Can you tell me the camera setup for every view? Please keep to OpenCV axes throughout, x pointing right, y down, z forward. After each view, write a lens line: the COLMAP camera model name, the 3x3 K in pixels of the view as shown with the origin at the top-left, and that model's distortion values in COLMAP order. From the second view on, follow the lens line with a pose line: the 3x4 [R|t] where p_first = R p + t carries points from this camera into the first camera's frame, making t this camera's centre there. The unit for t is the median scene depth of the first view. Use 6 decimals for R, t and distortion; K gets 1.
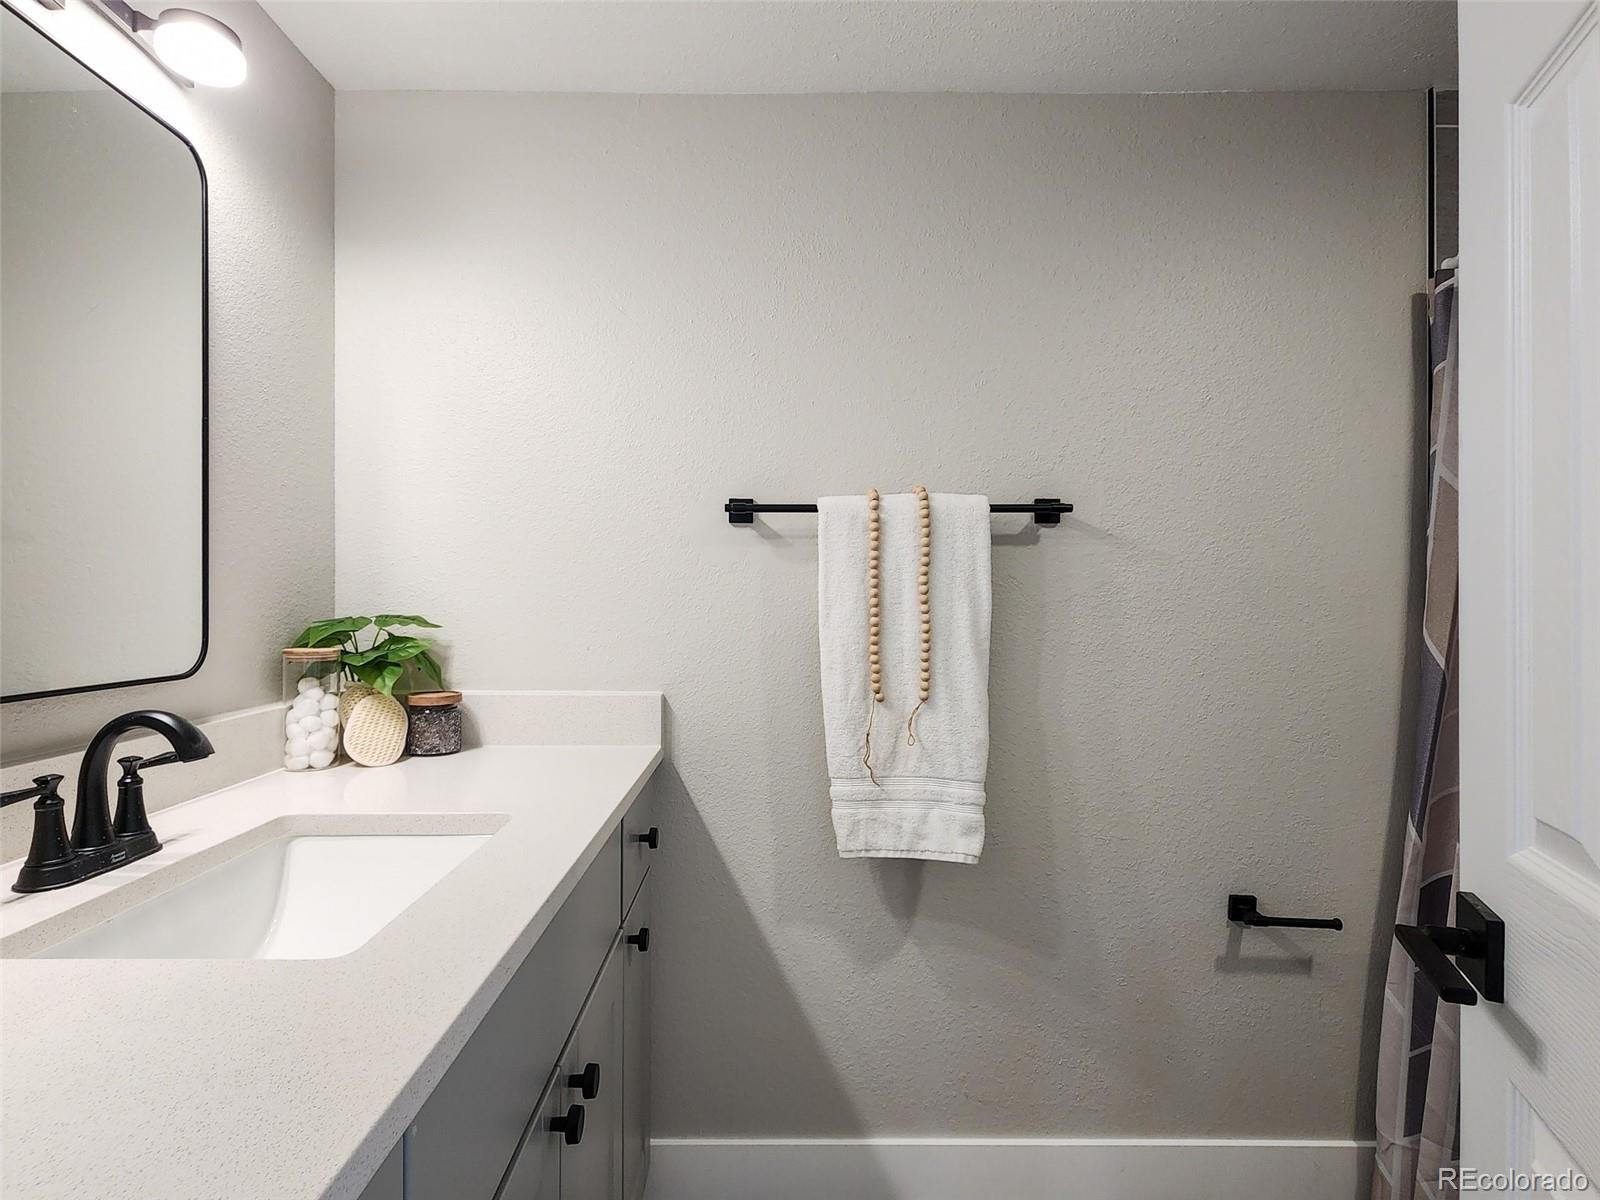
lens RADIAL K [[839.3, 0, 802.7], [0, 839.3, 598.4], [0, 0, 1]] dist [0.008434, -0.005045]
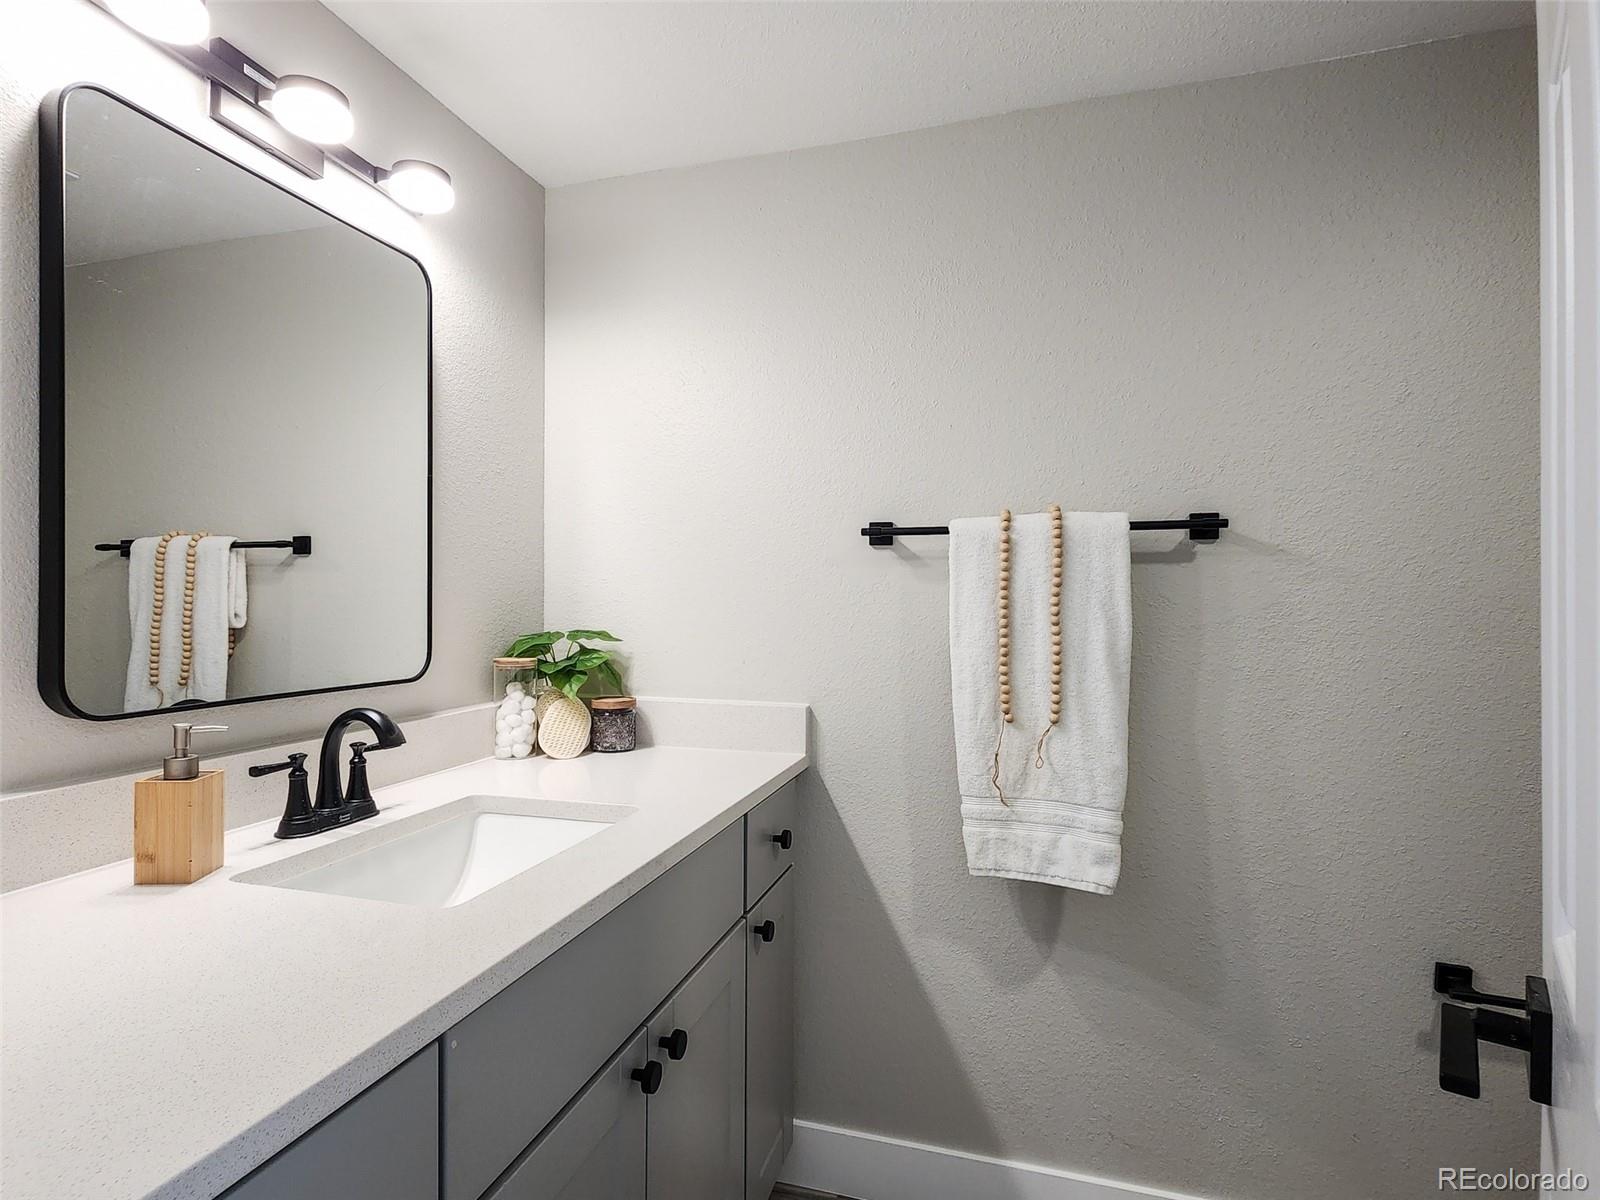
lens RADIAL K [[839.3, 0, 797.2], [0, 839.3, 602.5], [0, 0, 1]] dist [0.008434, -0.005045]
pose [[0.954917, 0.001413, -0.296868, 0.147739], [-0.002086, 0.999996, -0.001951, -0.017611], [0.296864, 0.002482, 0.954917, -0.030723]]
